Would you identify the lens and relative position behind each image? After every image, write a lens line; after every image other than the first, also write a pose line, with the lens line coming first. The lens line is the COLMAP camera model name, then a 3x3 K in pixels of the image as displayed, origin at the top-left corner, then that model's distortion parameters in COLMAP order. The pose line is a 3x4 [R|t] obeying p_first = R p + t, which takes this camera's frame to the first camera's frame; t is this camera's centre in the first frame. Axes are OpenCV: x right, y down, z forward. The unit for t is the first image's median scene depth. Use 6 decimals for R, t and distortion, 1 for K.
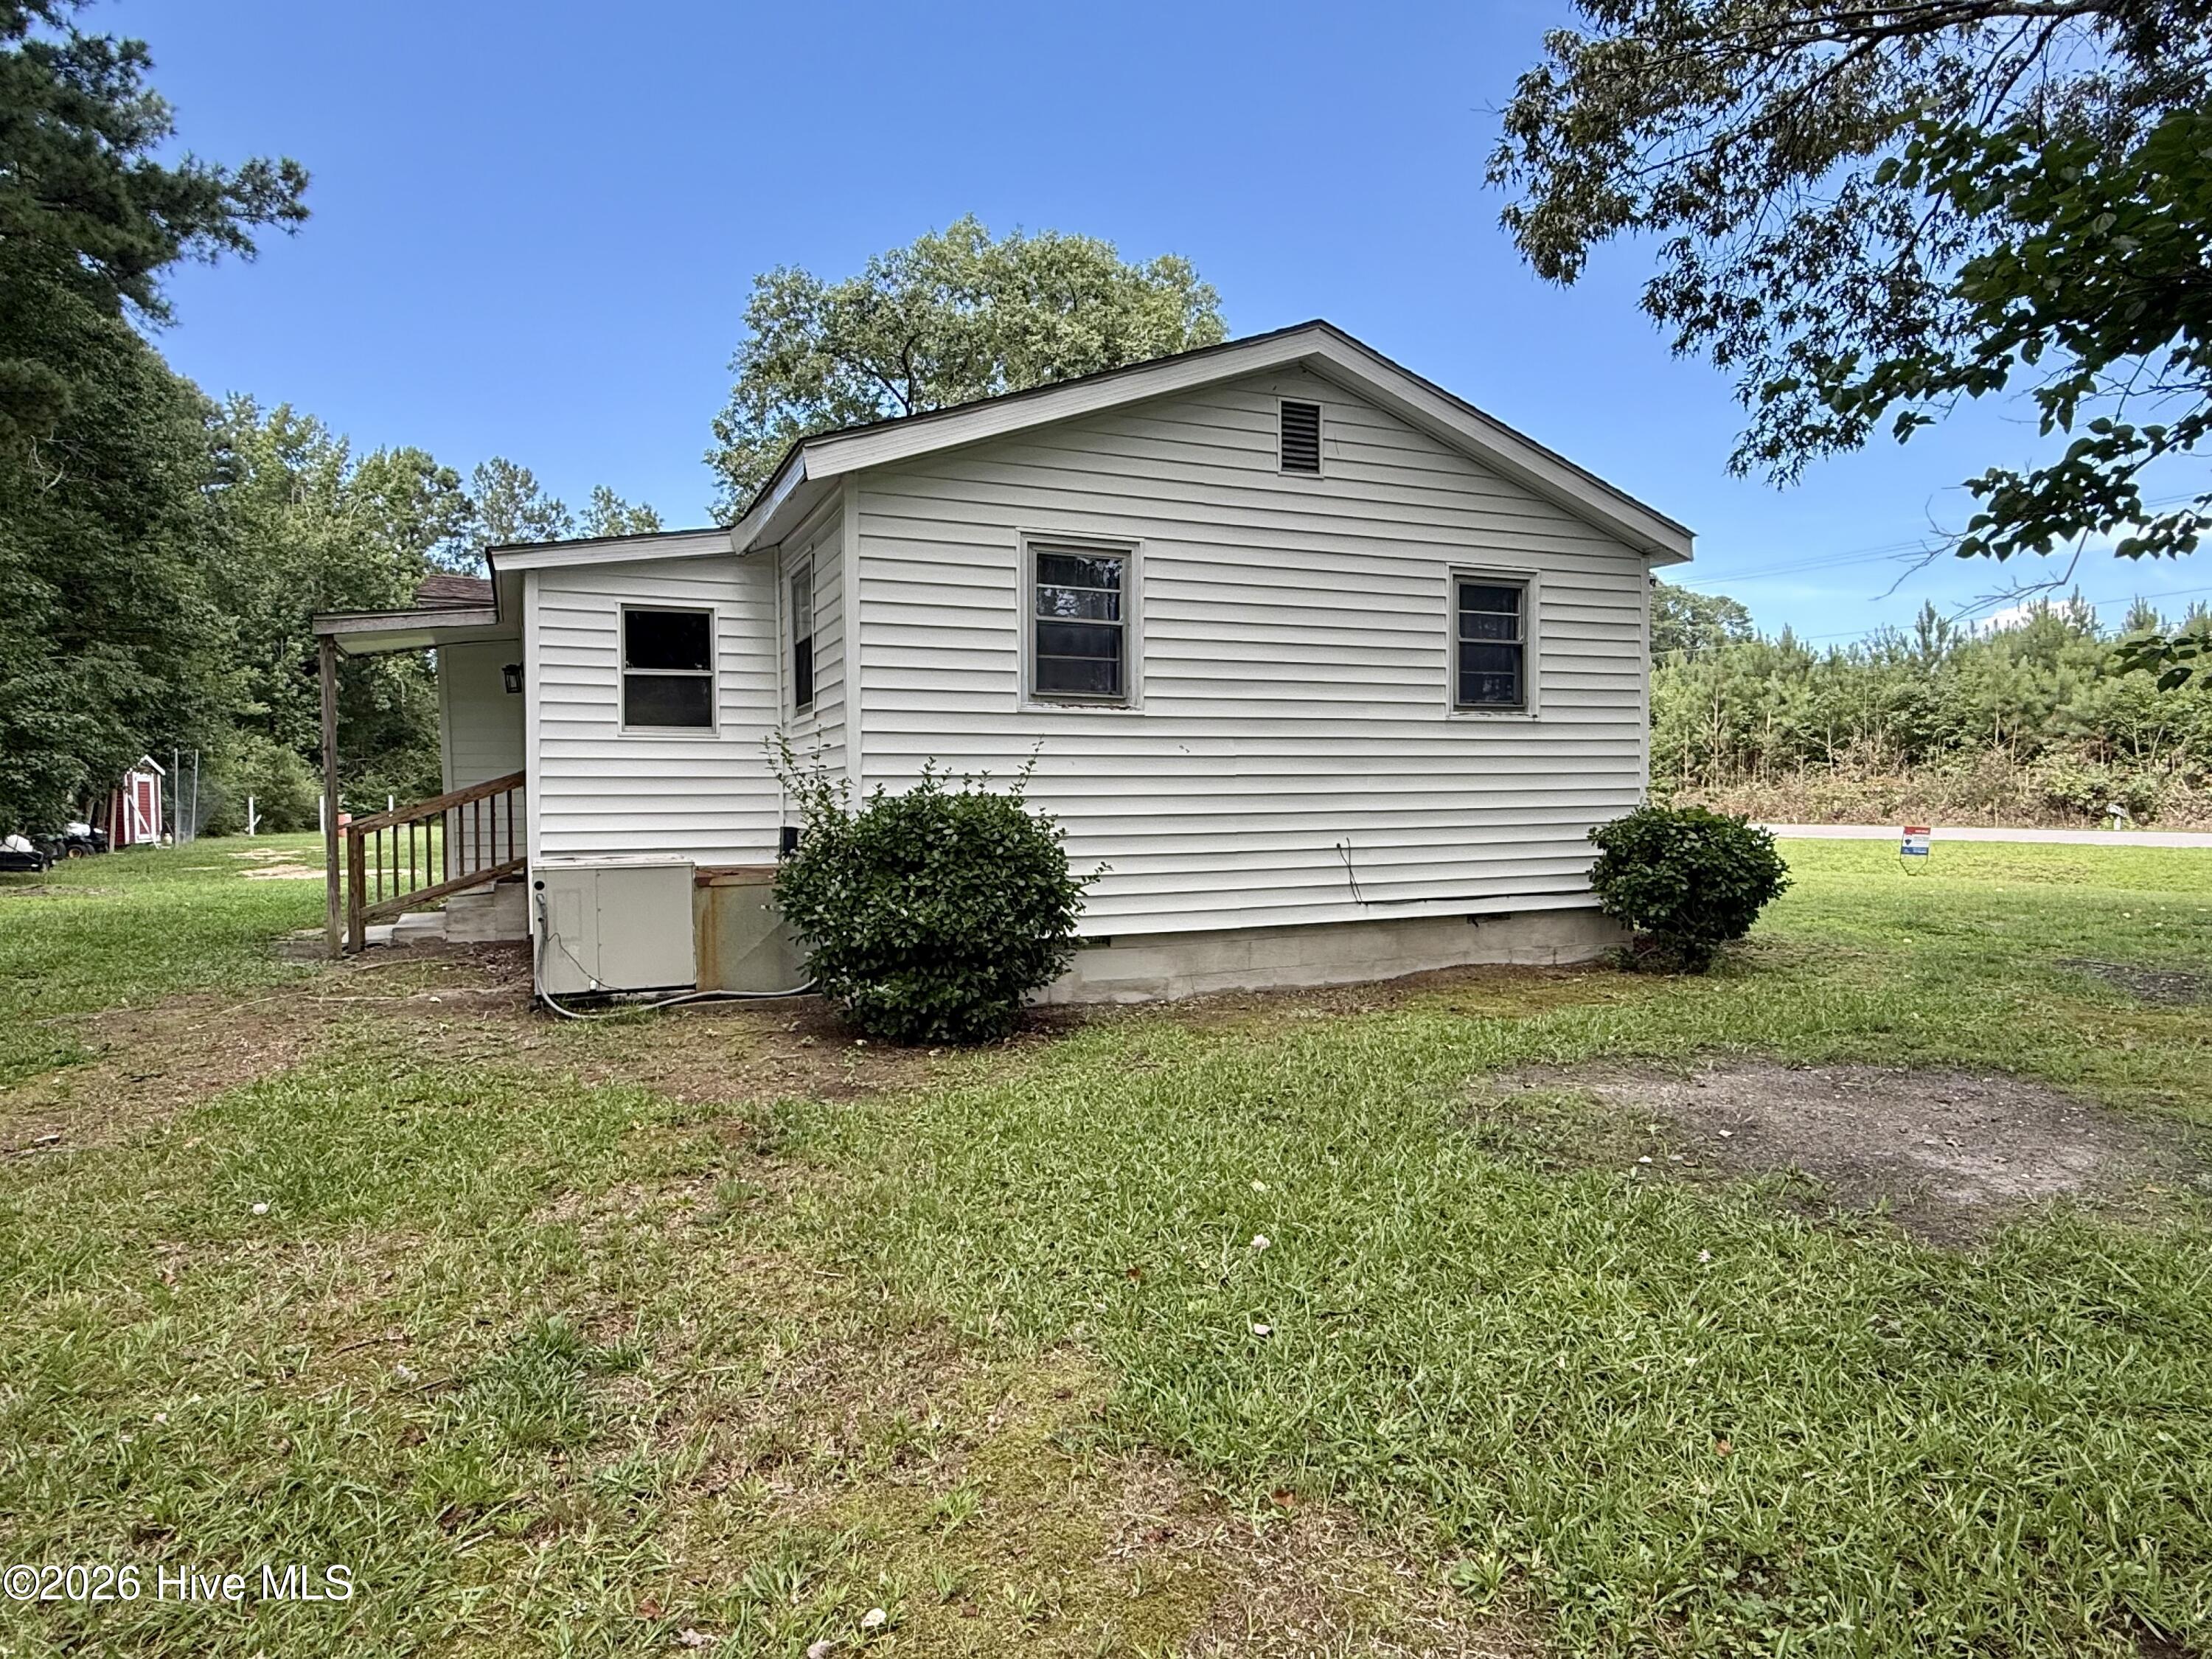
lens RADIAL K [[1271.5, 0, 1106.0], [0, 1271.5, 829.5], [0, 0, 1]] dist [0.003760, 0.001600]
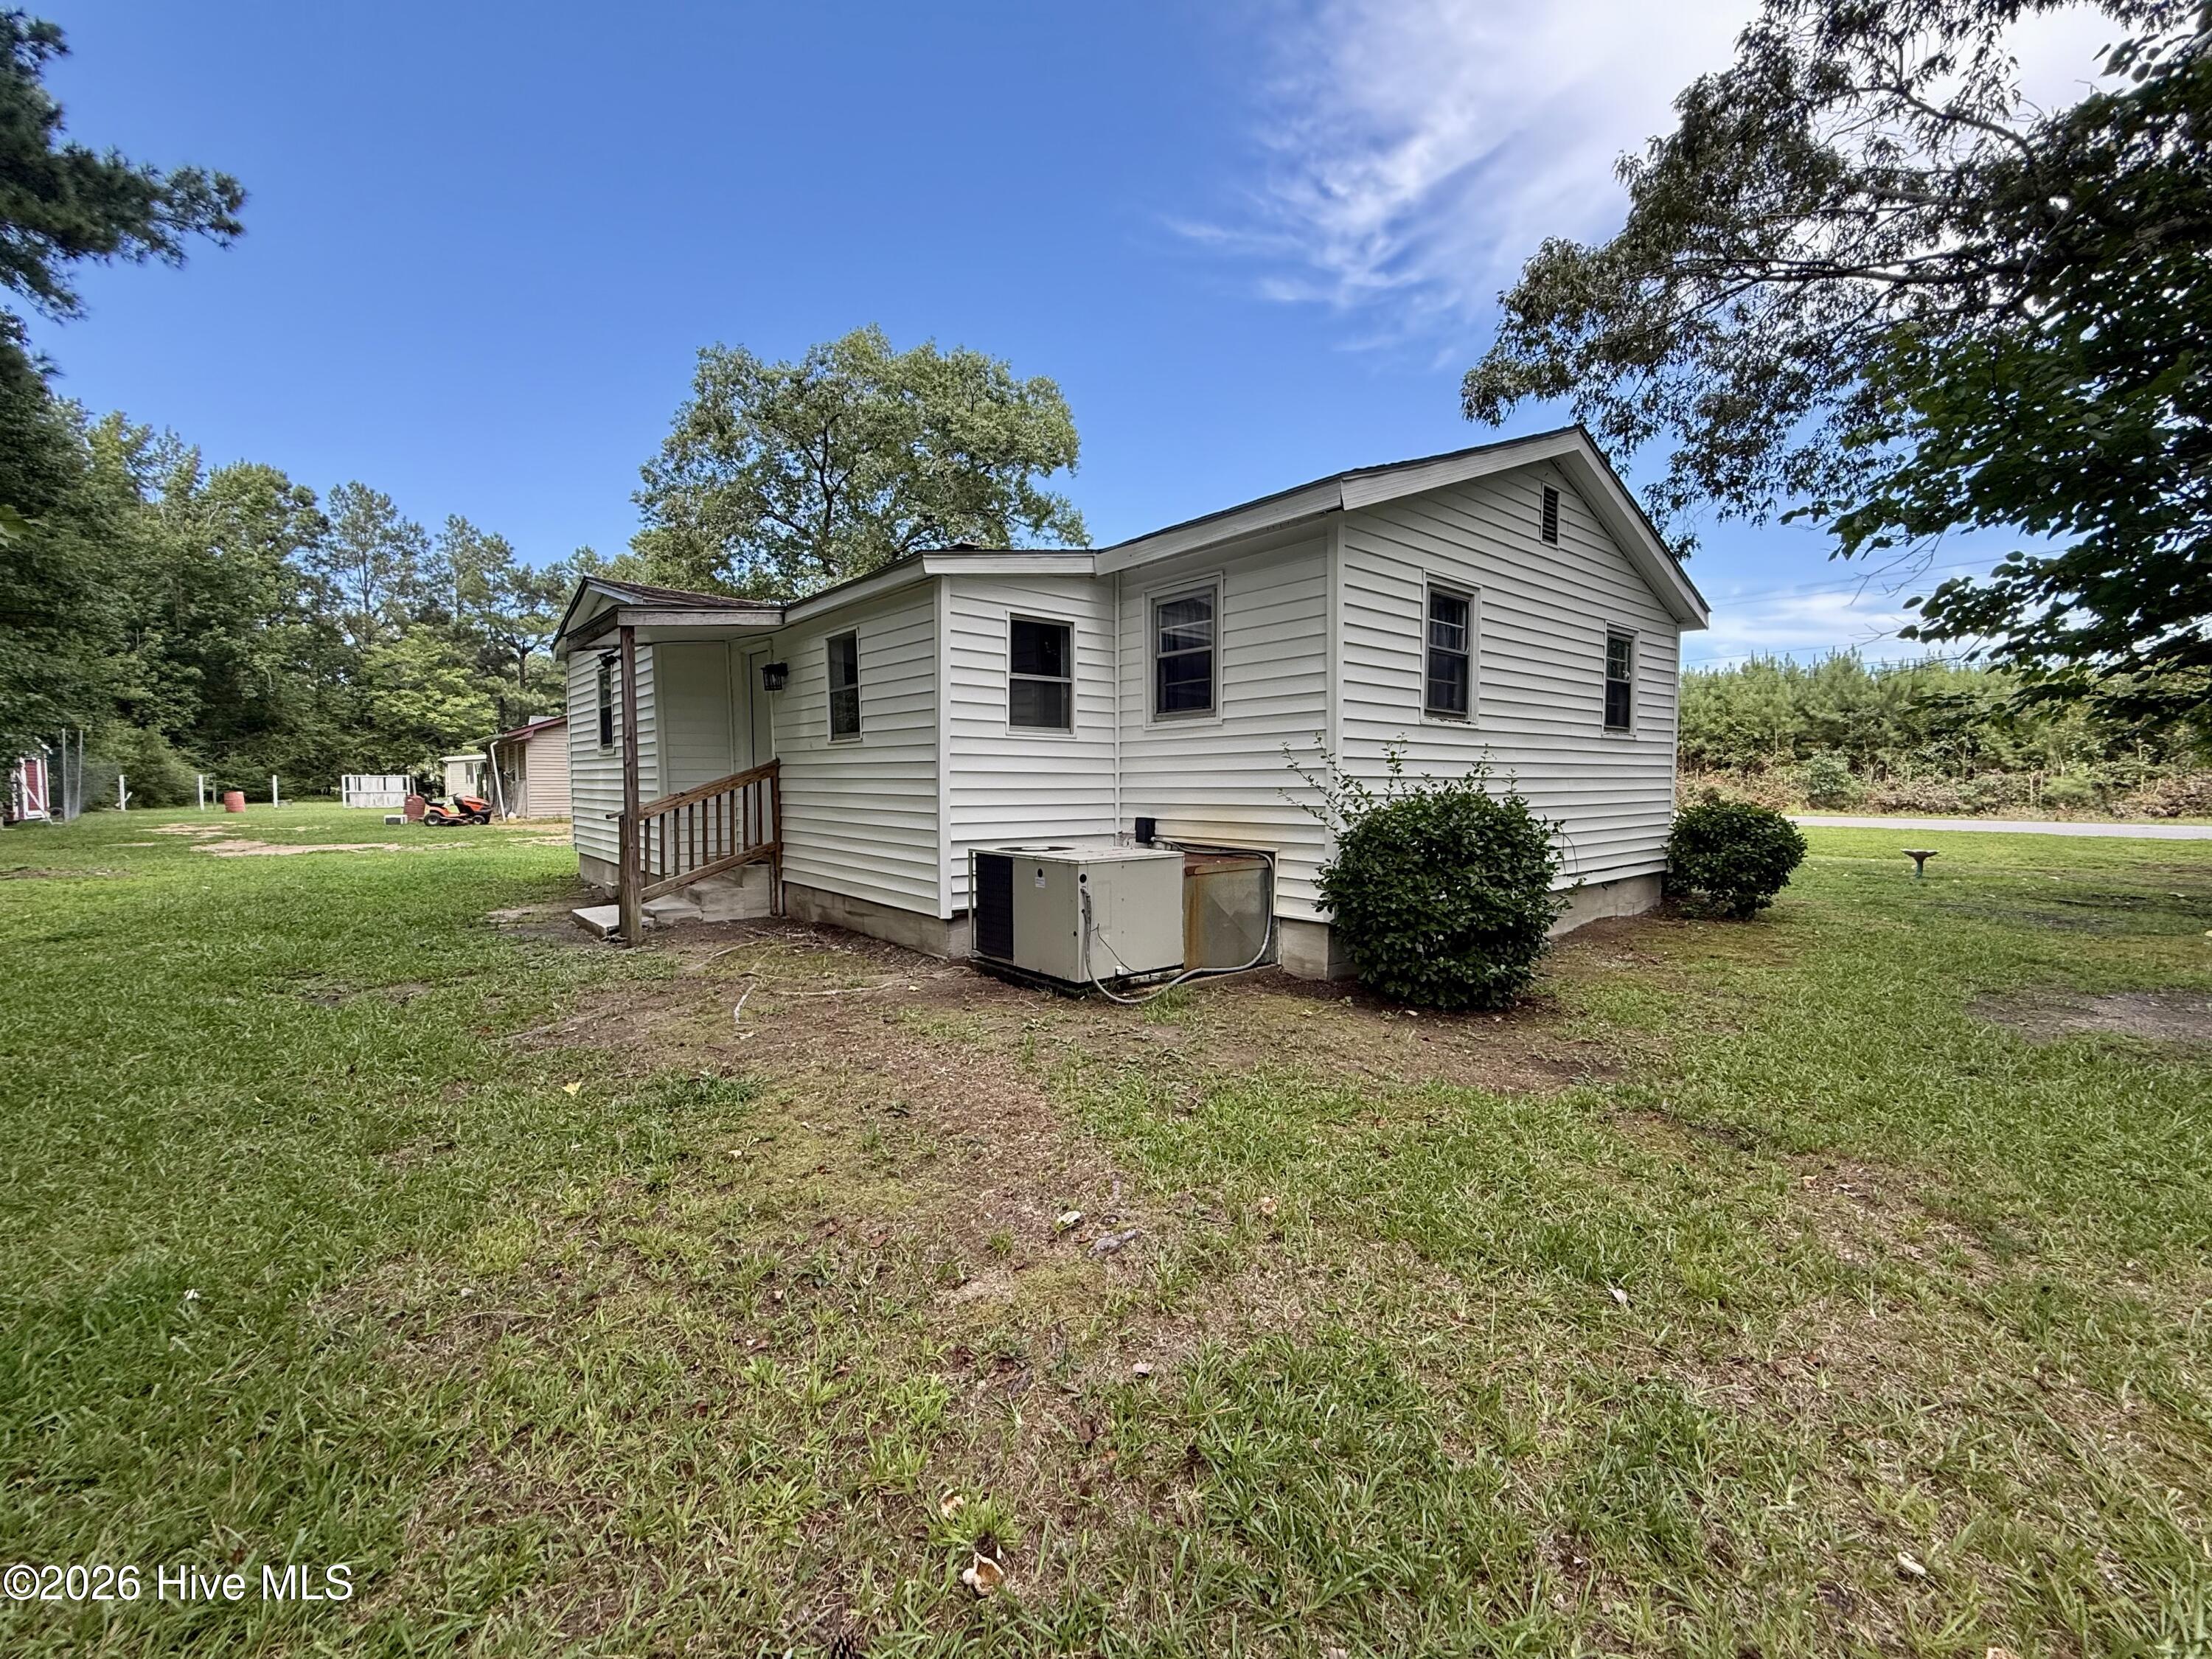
lens RADIAL K [[901.7, 0, 1106.0], [0, 901.7, 829.5], [0, 0, 1]] dist [0.001068, 0.000706]
pose [[0.962064, -0.003797, 0.272797, -0.146866], [-0.003372, 0.999661, 0.025806, -0.003536], [-0.272803, -0.025747, 0.961725, 0.065918]]
